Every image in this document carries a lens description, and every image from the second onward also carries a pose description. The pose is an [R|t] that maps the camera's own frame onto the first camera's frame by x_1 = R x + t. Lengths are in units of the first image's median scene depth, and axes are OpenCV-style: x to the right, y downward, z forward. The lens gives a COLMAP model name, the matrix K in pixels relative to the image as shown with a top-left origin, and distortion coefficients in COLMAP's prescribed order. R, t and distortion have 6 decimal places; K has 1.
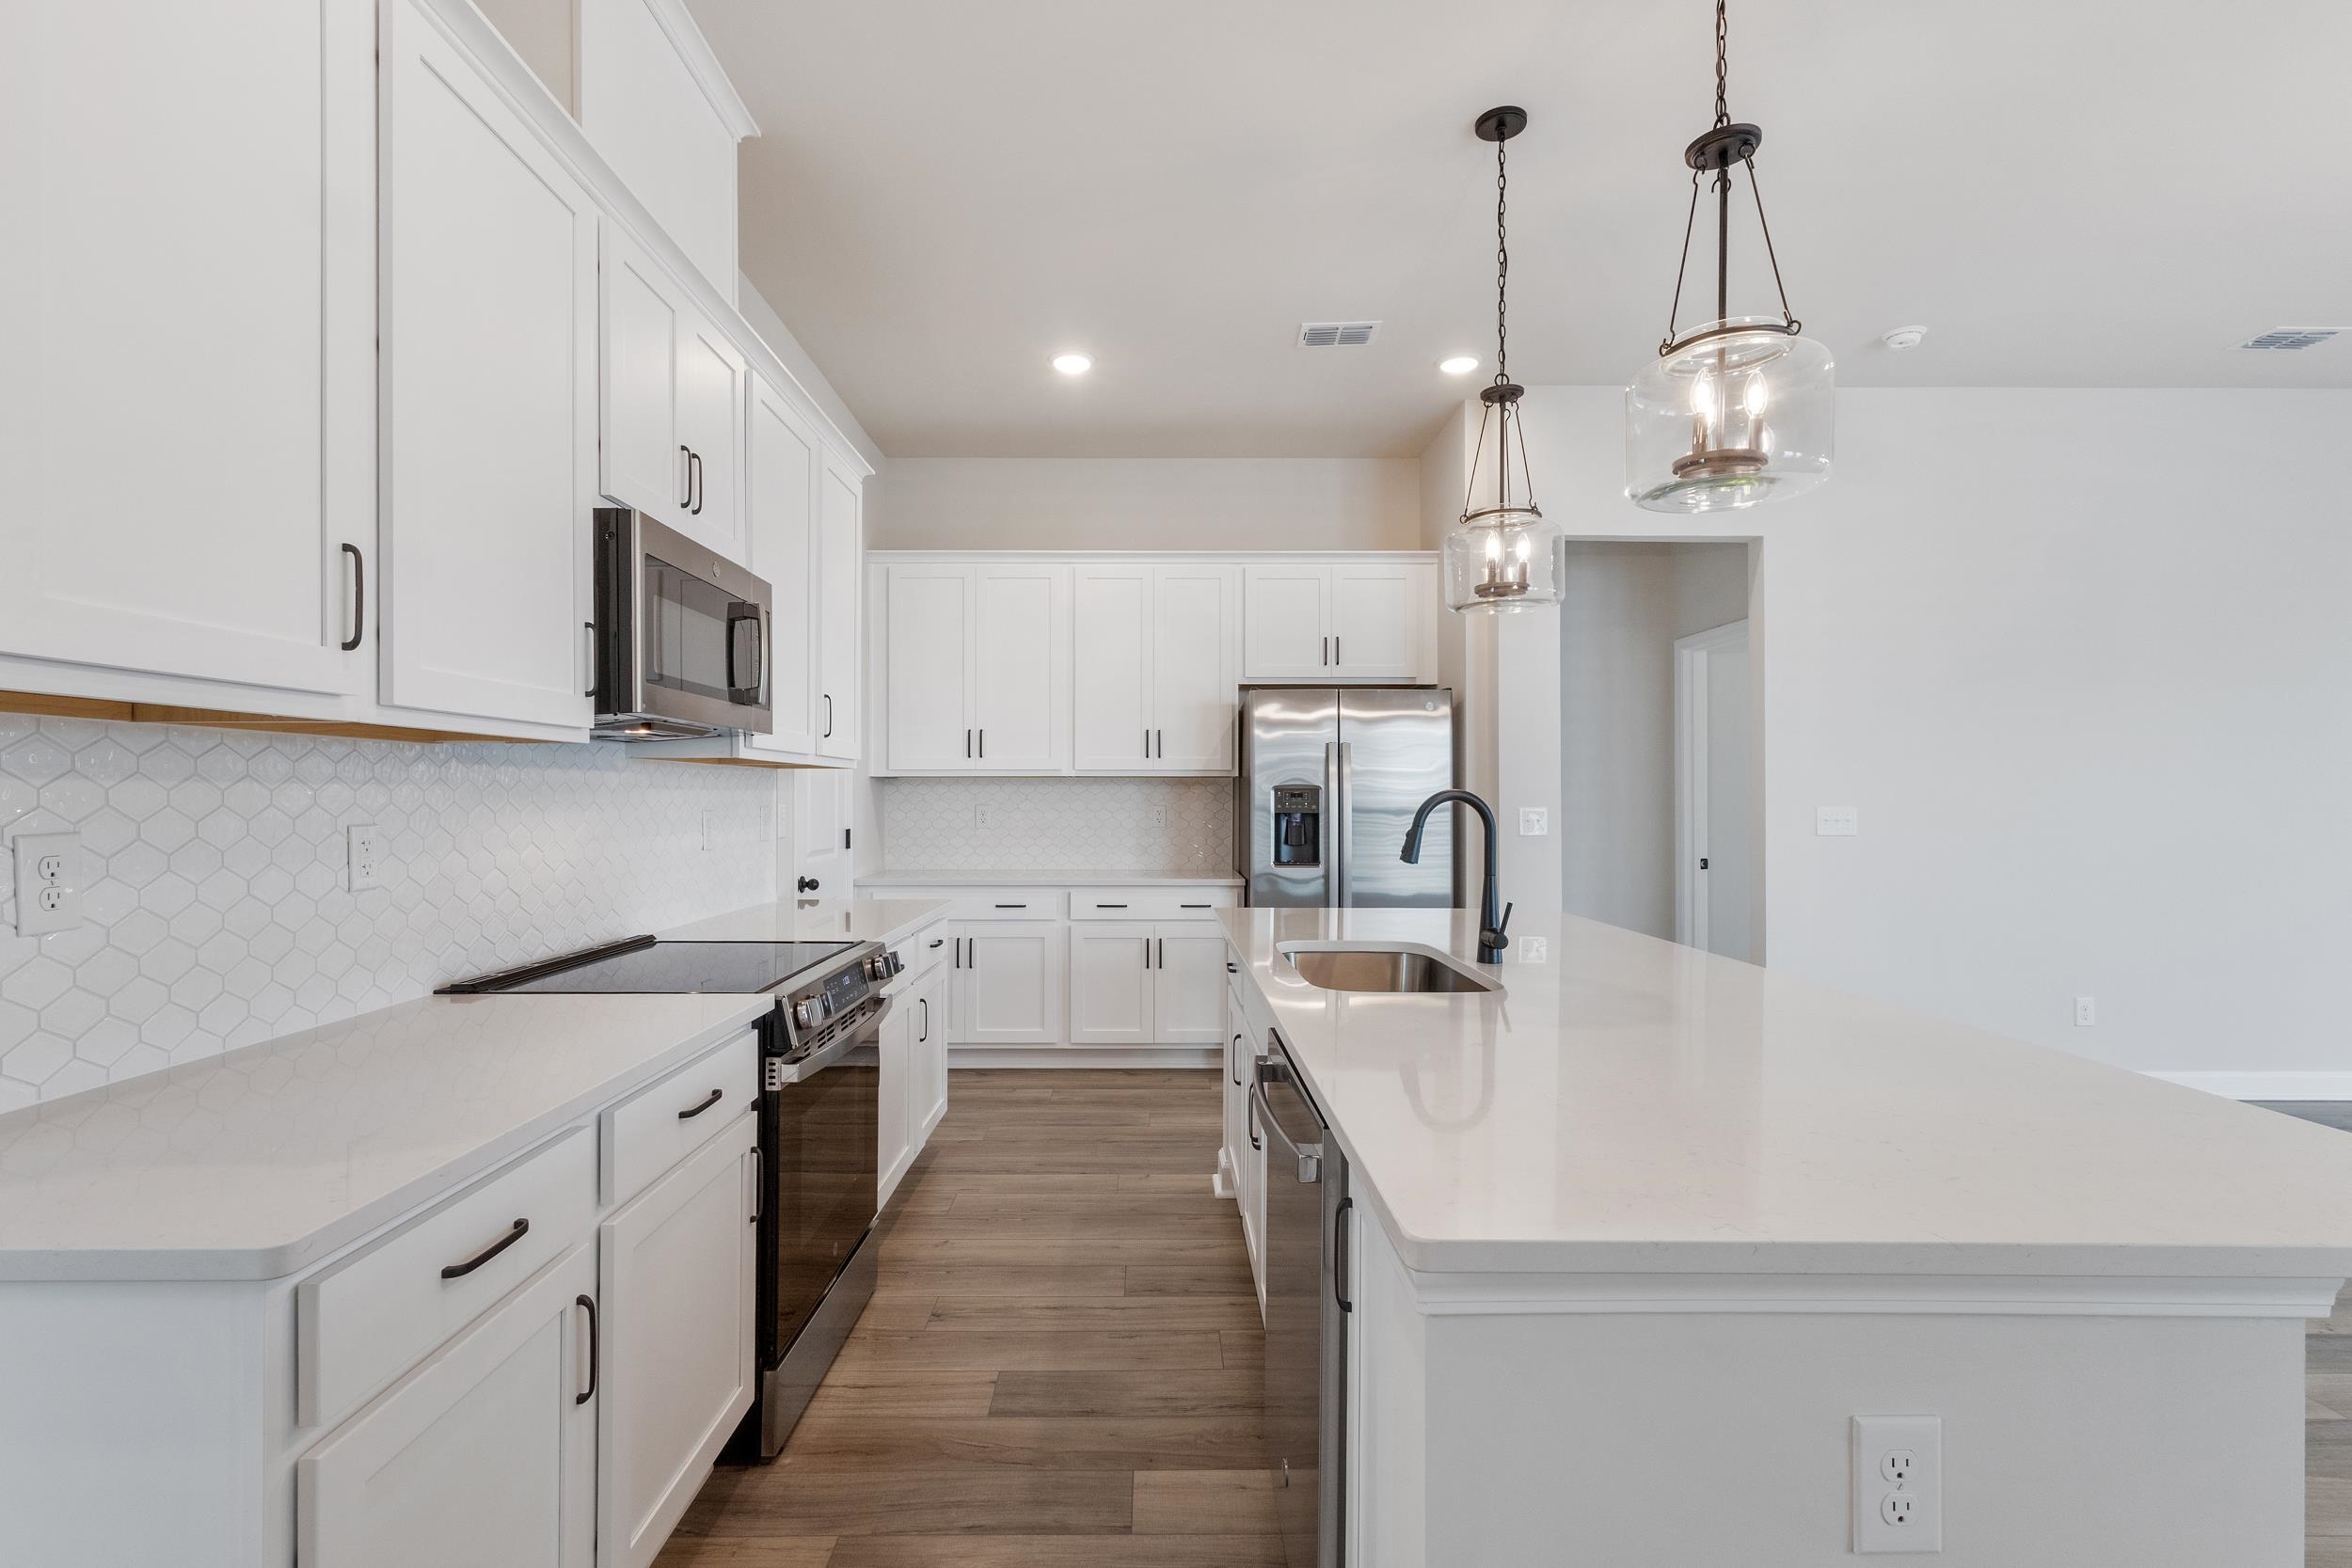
lens RADIAL K [[1084.5, 0, 1171.3], [0, 1084.5, 801.0], [0, 0, 1]] dist [0.004809, 0.000777]
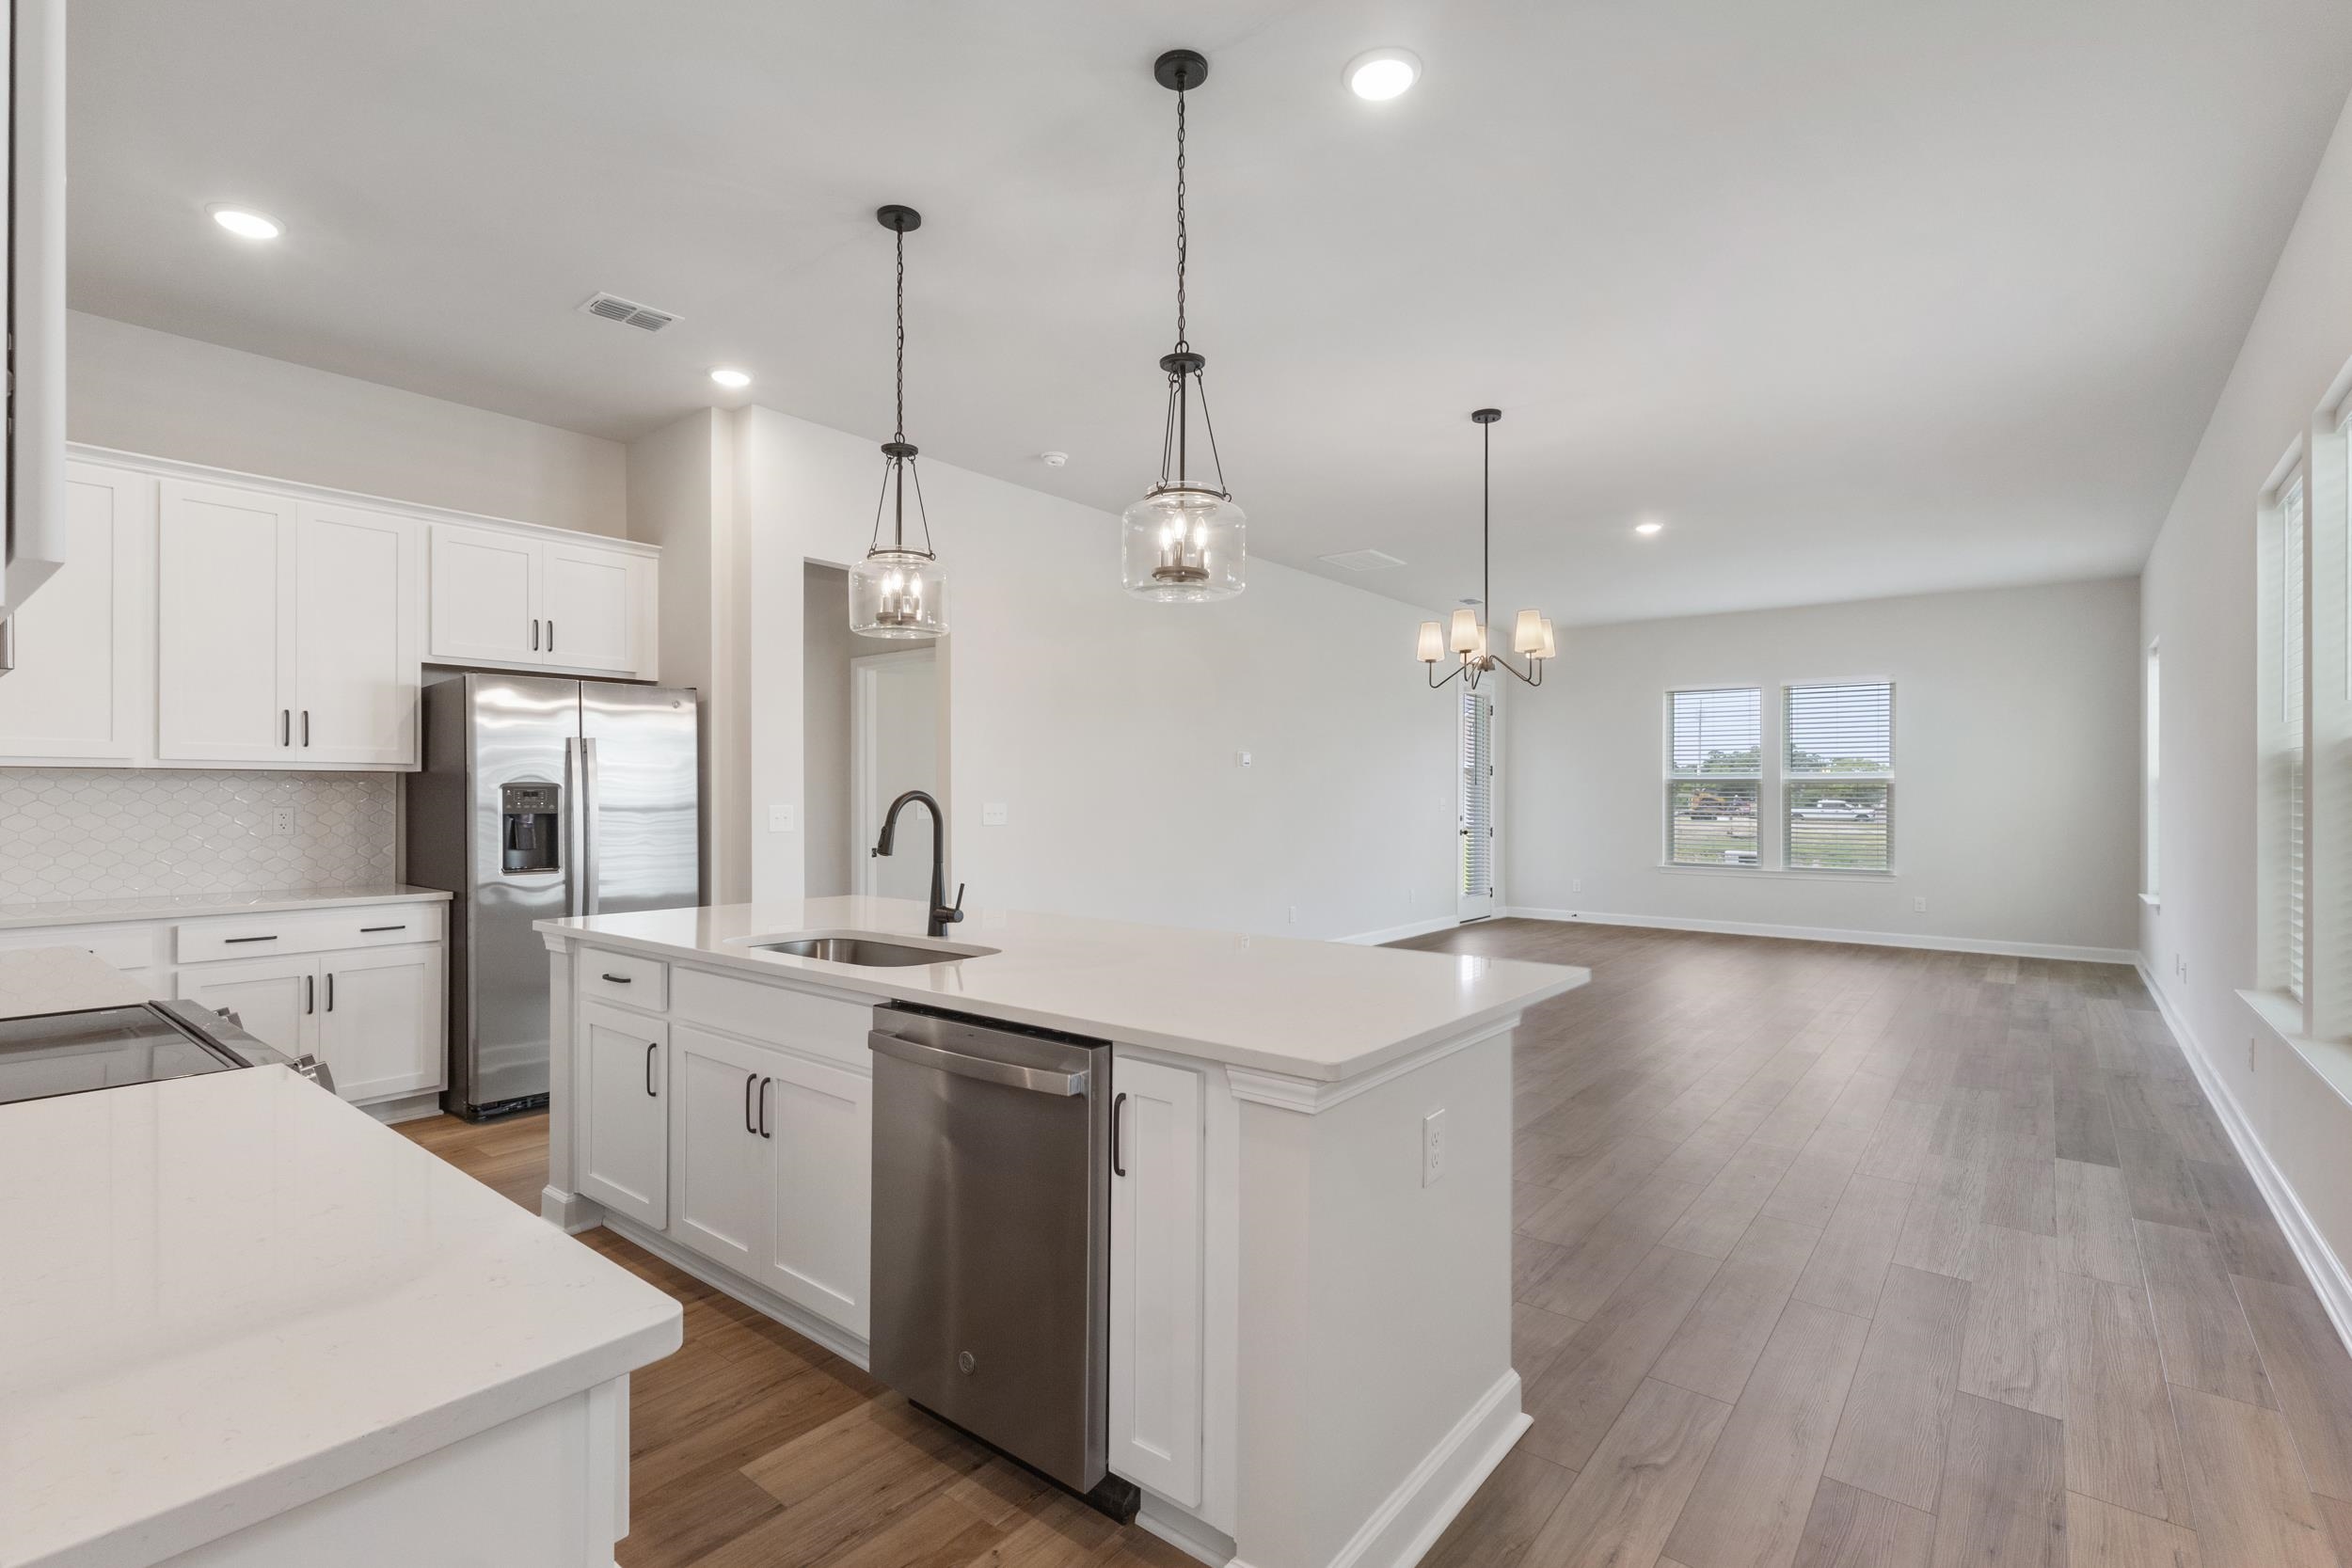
lens RADIAL K [[1084.5, 0, 1159.1], [0, 1084.5, 794.3], [0, 0, 1]] dist [0.004809, 0.000777]
pose [[0.643888, -0.000056, 0.765120, -0.237782], [0.002143, 0.999996, -0.001730, -0.002324], [-0.765117, 0.002753, 0.643886, 0.022282]]
